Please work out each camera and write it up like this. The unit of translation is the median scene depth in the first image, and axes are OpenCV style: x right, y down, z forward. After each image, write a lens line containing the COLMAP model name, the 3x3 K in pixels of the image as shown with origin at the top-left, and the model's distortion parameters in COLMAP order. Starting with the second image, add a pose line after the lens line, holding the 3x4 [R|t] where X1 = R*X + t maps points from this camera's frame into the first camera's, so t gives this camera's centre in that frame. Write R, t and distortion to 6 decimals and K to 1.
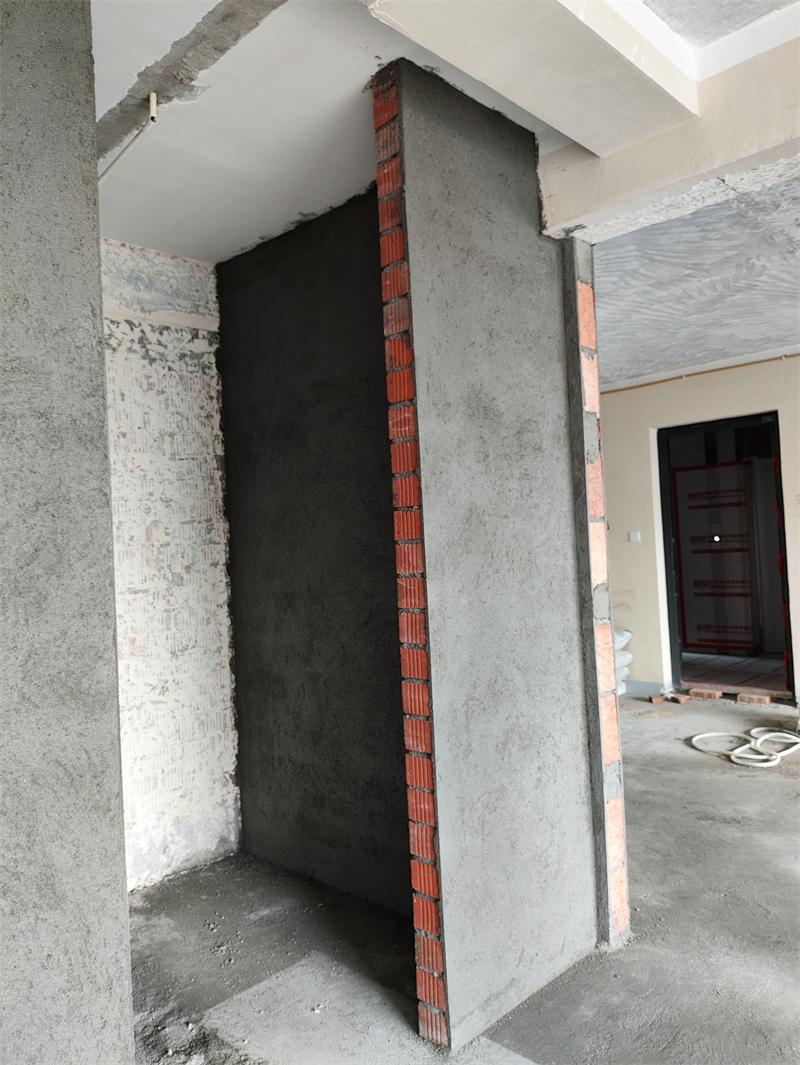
lens RADIAL K [[794.0, 0, 402.3], [0, 794.0, 528.1], [0, 0, 1]] dist [0.064003, -0.100418]
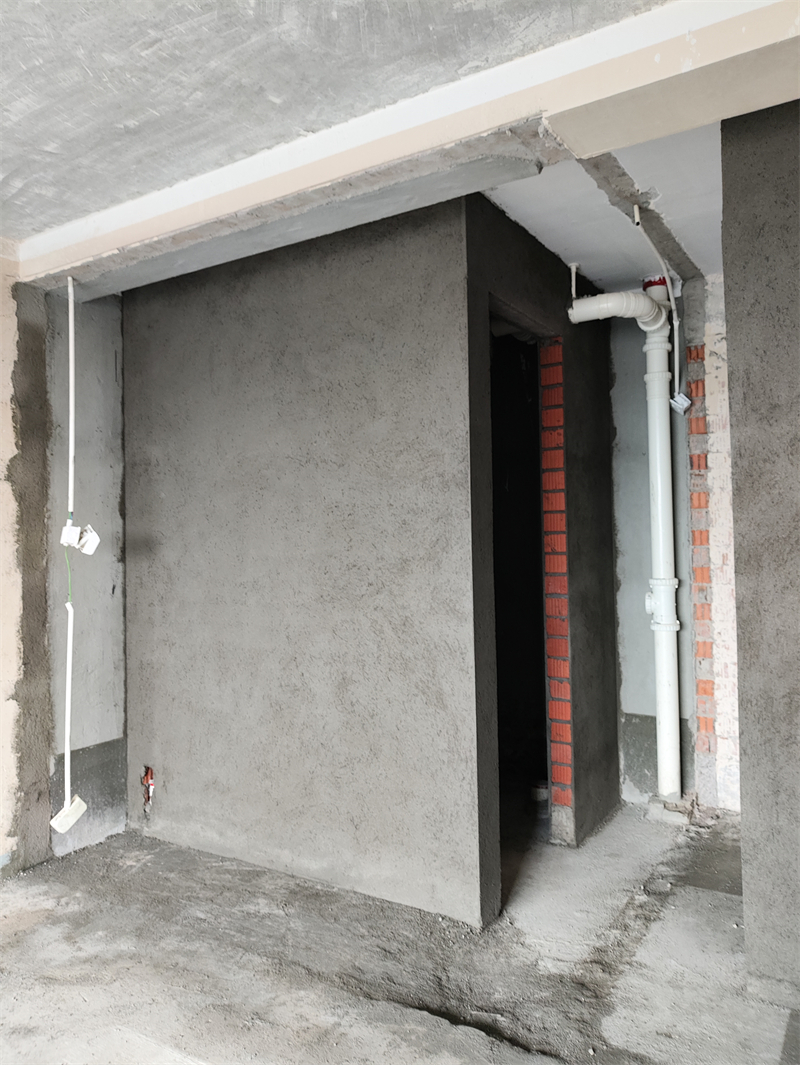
lens RADIAL K [[794.0, 0, 402.3], [0, 794.0, 528.1], [0, 0, 1]] dist [0.064003, -0.100418]
pose [[0.199242, 0.024380, -0.979647, 1.560915], [0.030962, 0.999035, 0.031160, -0.071161], [0.979461, -0.036540, 0.198295, 0.487706]]
